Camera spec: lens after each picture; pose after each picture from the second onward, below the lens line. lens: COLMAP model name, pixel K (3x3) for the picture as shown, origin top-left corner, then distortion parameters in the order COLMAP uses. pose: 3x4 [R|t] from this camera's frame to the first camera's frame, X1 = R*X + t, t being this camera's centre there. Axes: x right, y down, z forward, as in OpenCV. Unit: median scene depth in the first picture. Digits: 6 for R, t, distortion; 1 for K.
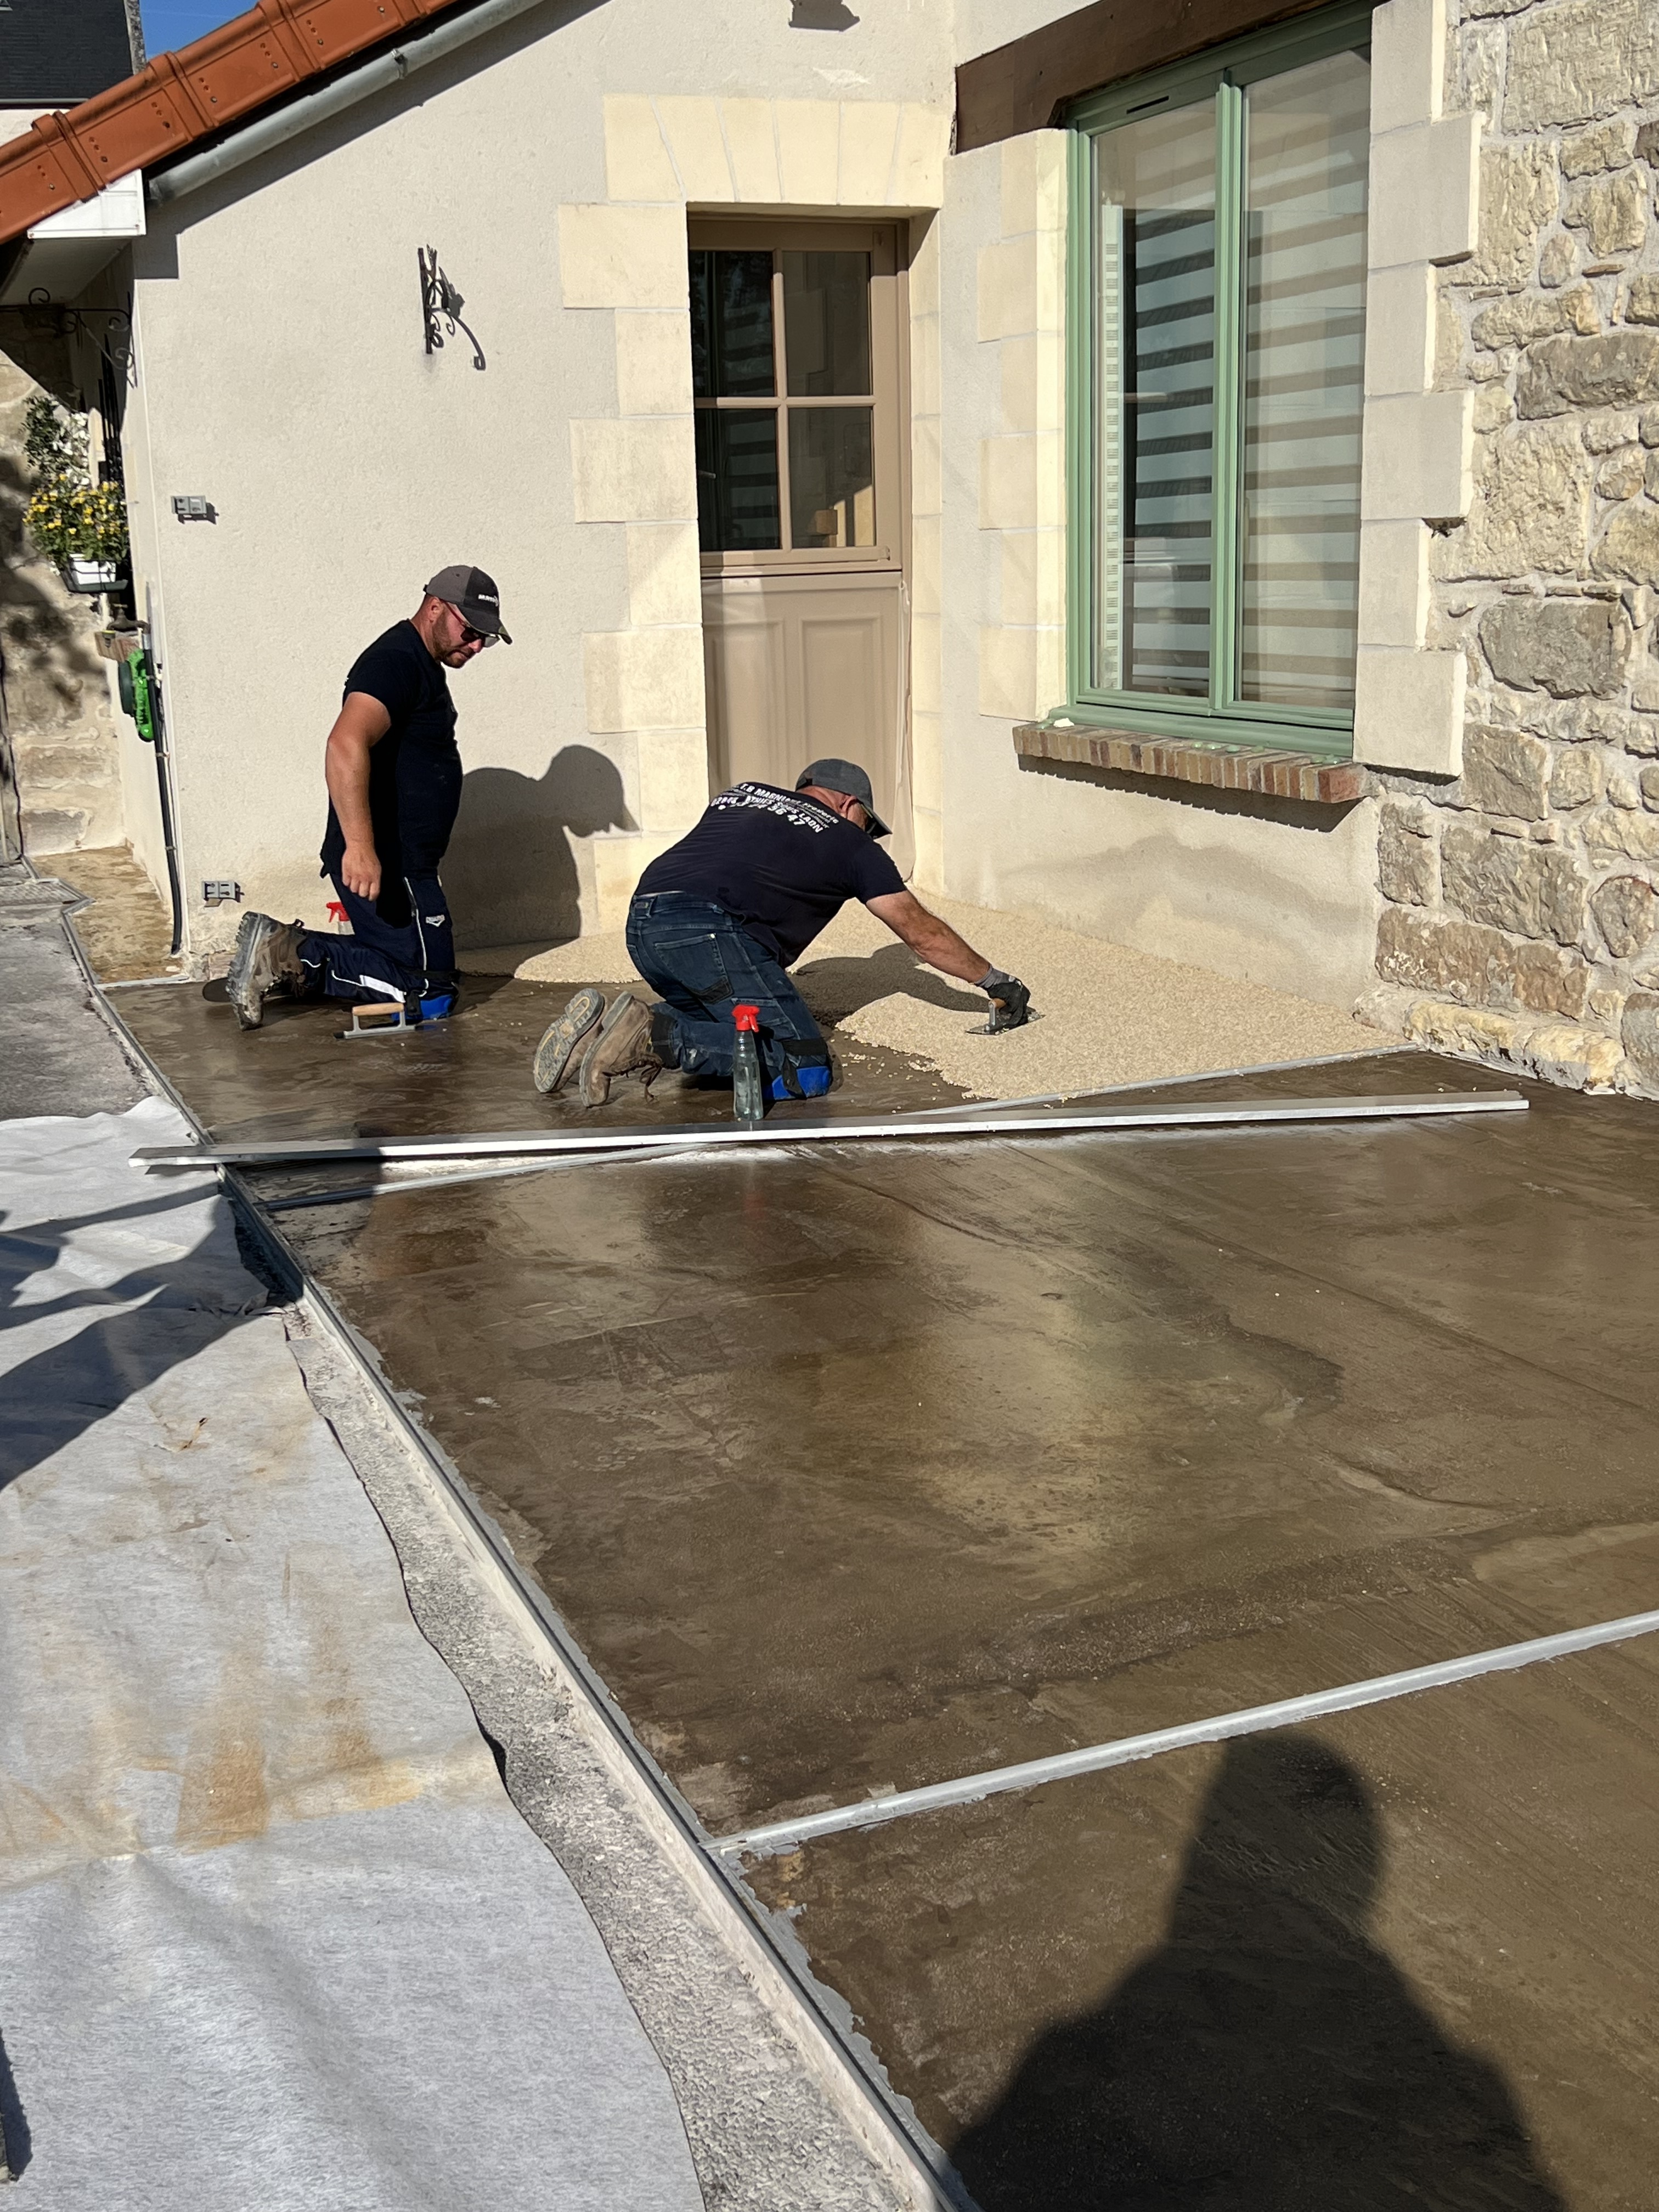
lens RADIAL K [[2534.6, 0, 825.2], [0, 2534.6, 1088.1], [0, 0, 1]] dist [0.061711, 0.000000]
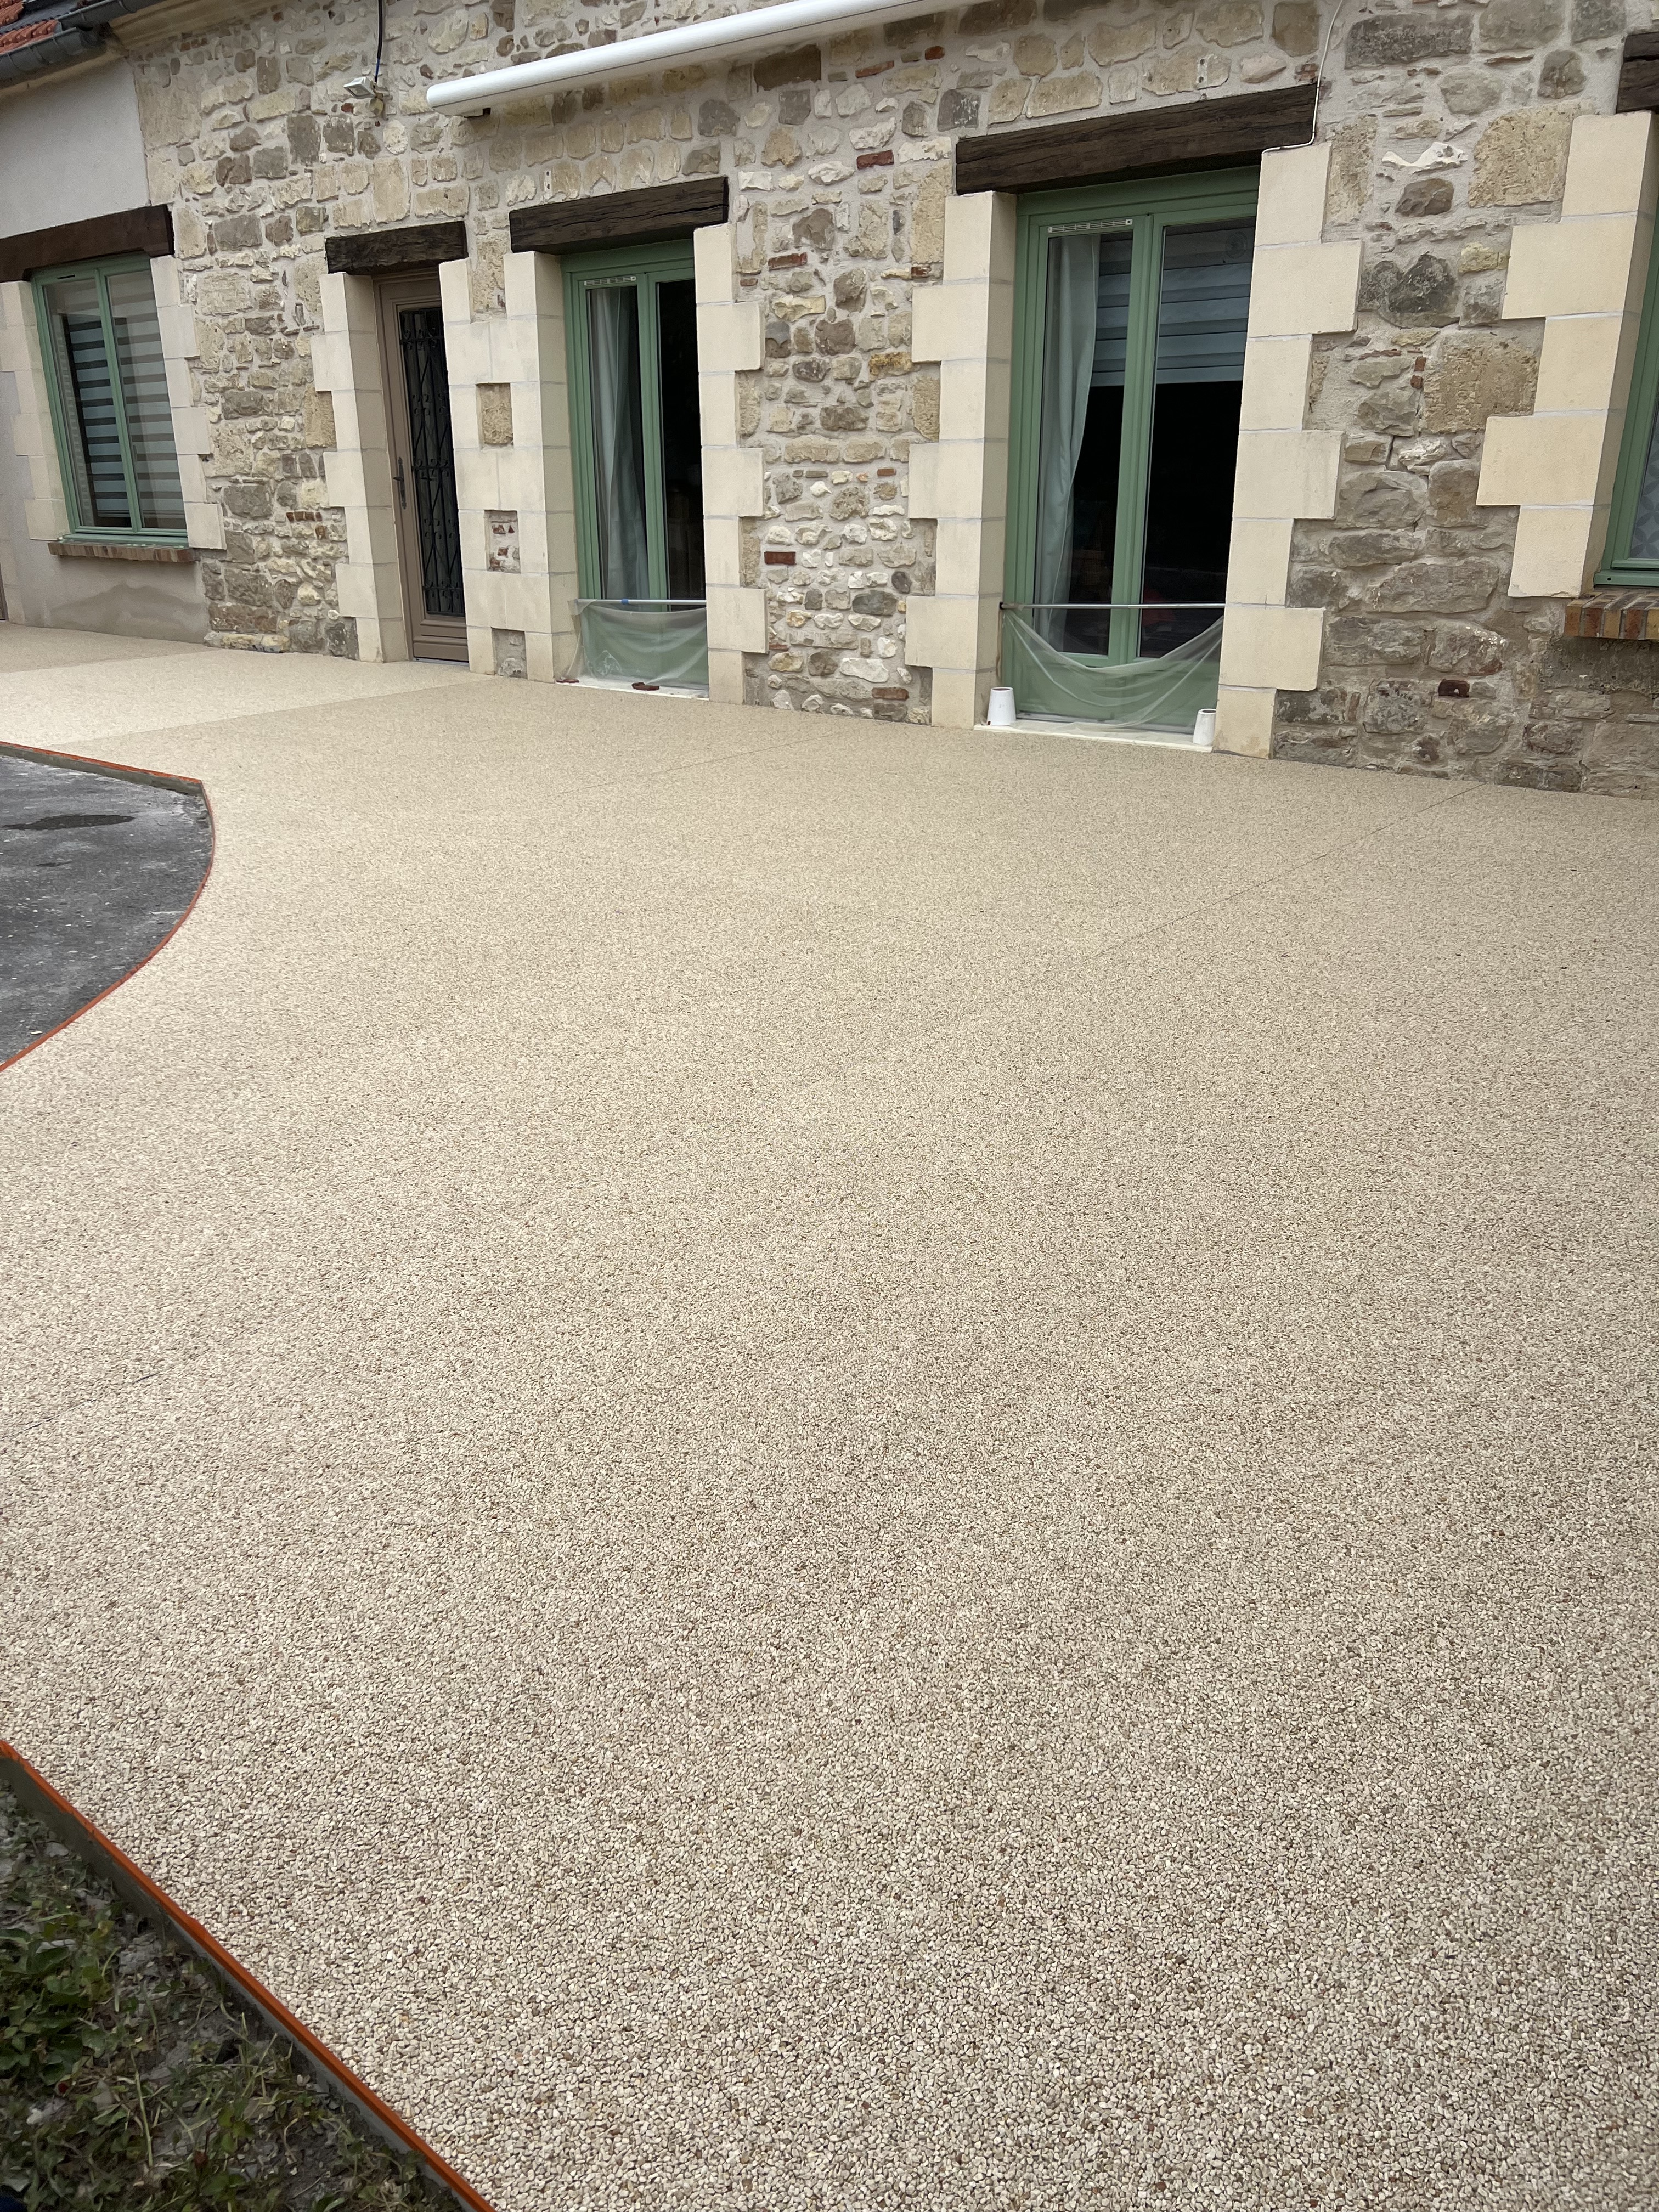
lens RADIAL K [[1677.3, 0, 827.2], [0, 1677.3, 1101.6], [0, 0, 1]] dist [0.012139, 0.006653]
pose [[0.877813, -0.154477, 0.453410, -0.096224], [0.090102, 0.982924, 0.160444, 0.216317], [-0.470453, -0.099987, 0.876742, -0.913579]]
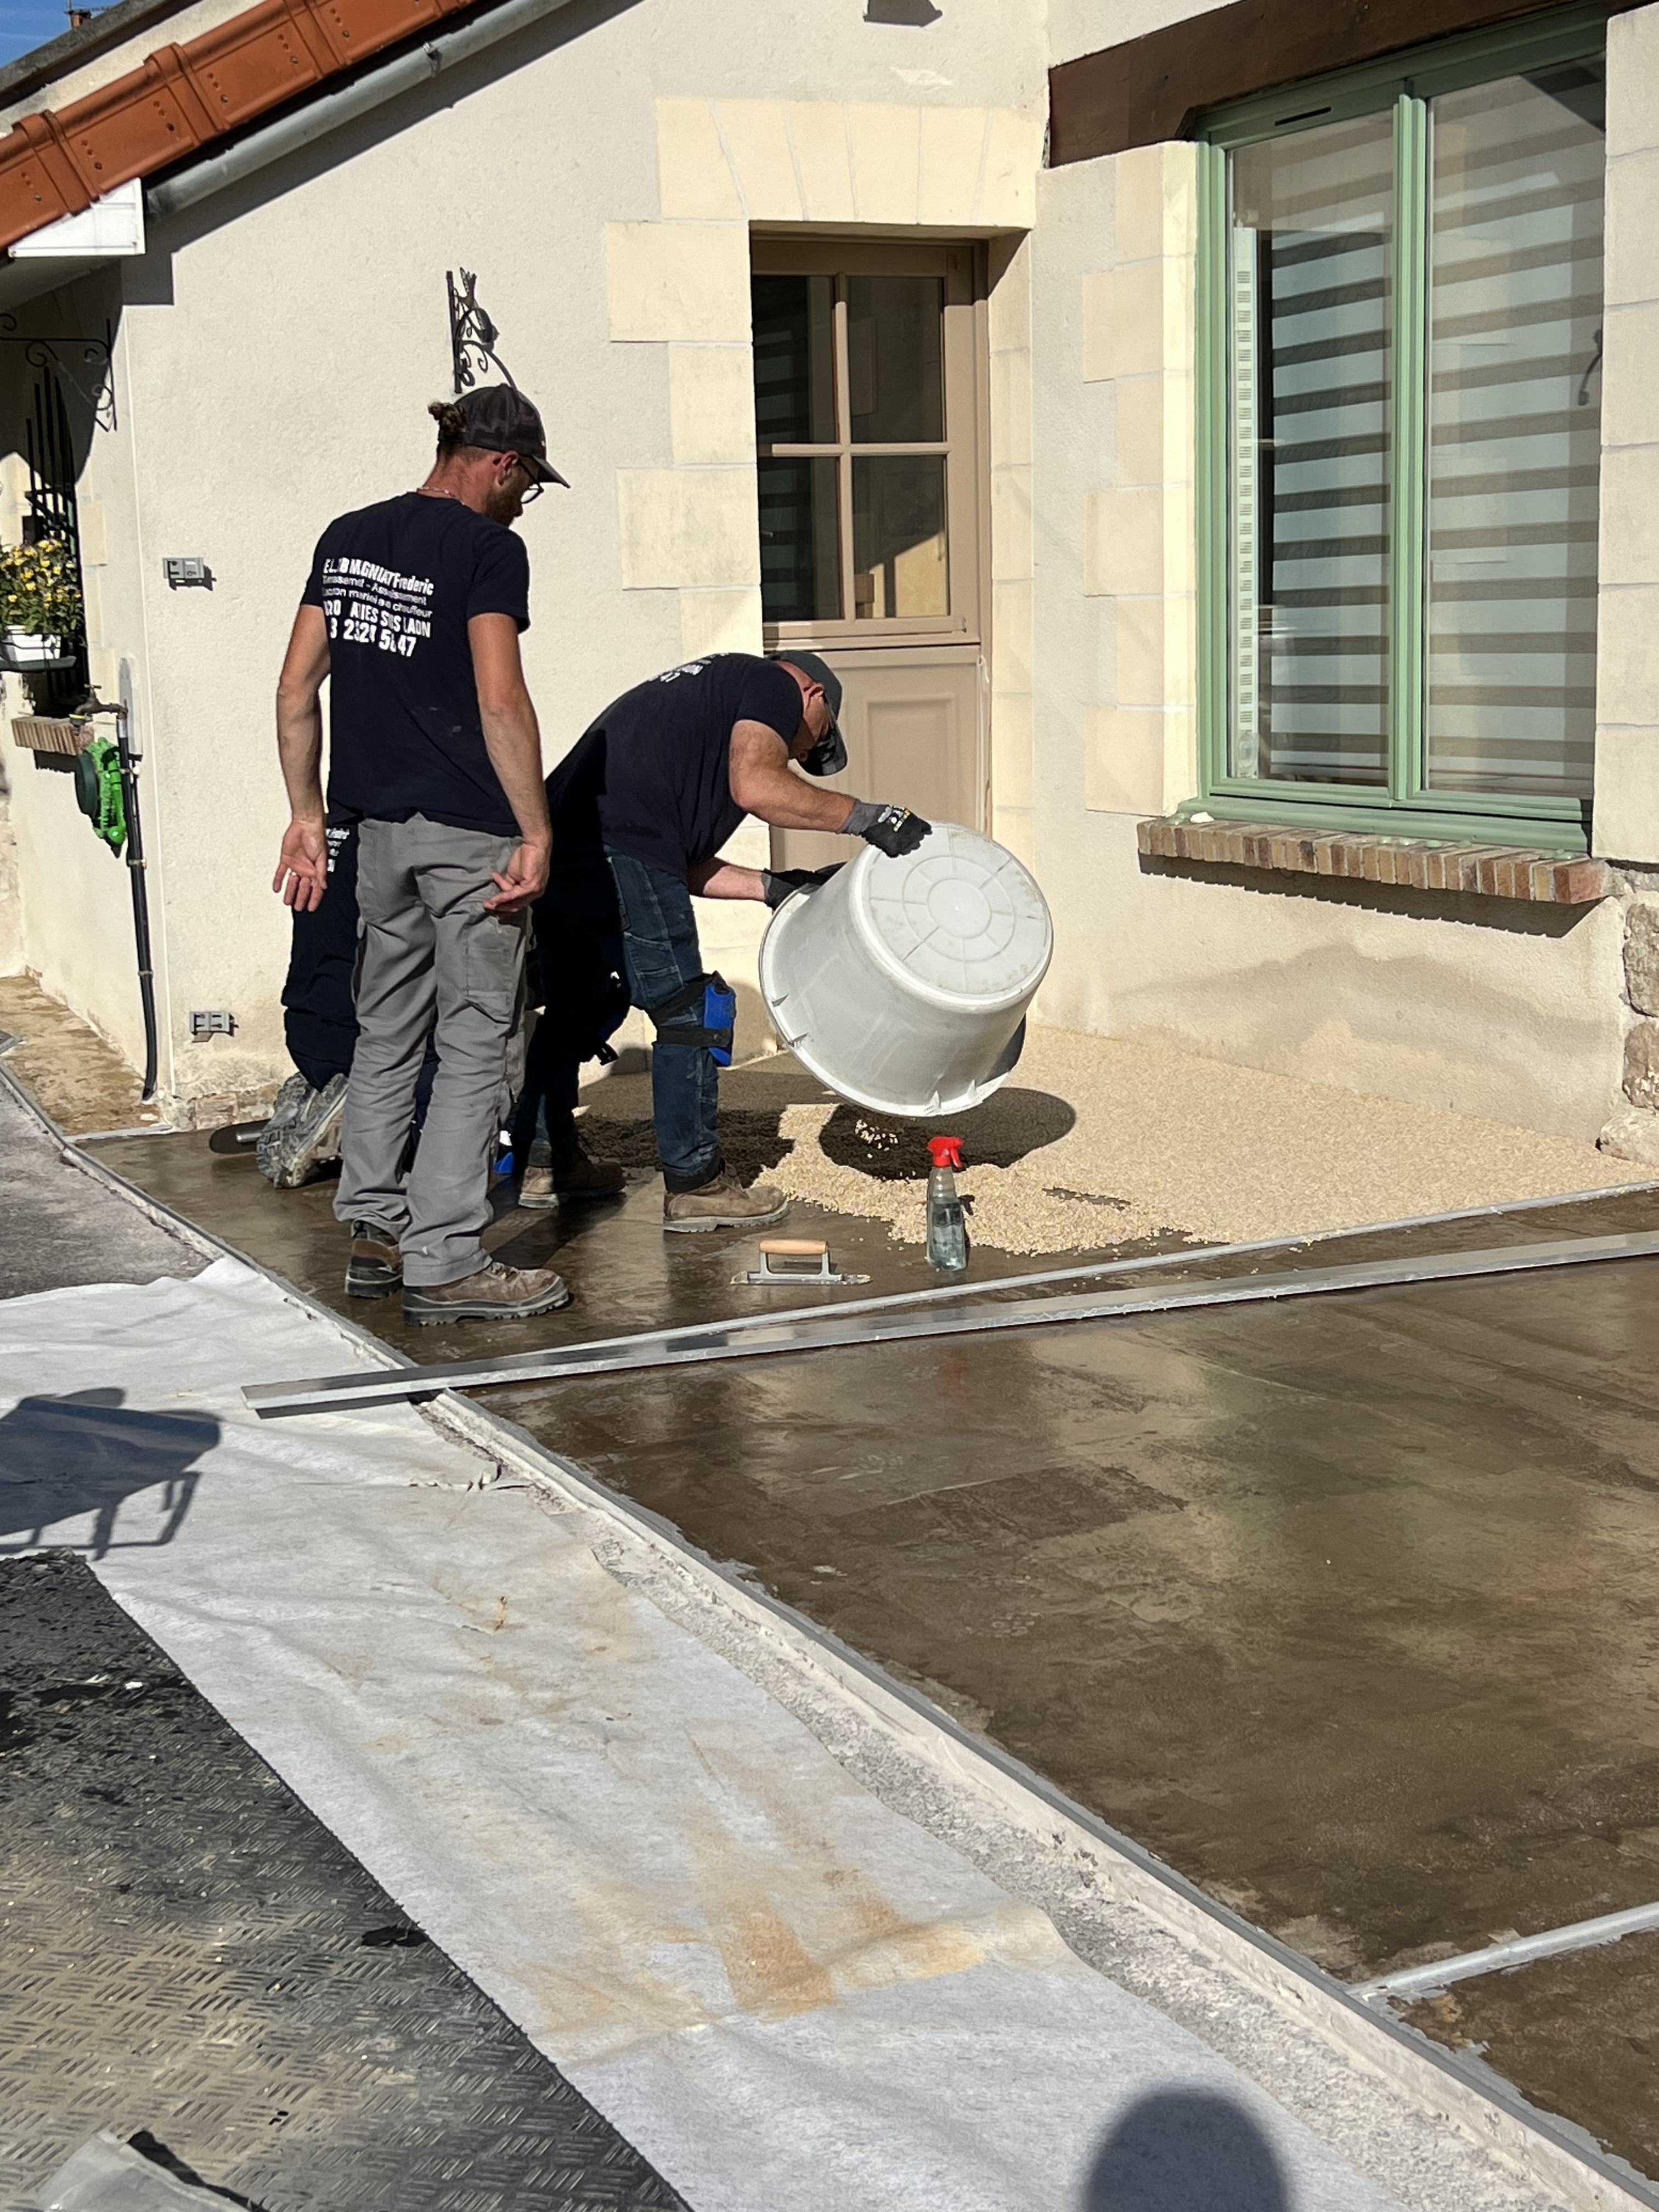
lens RADIAL K [[3185.3, 0, 835.0], [0, 3185.3, 1110.8], [0, 0, 1]] dist [0.105283, 0.000000]
pose [[0.997109, -0.012055, 0.075021, -0.130583], [0.016264, 0.998312, -0.055756, 0.015689], [-0.074223, 0.056815, 0.995622, -0.072643]]
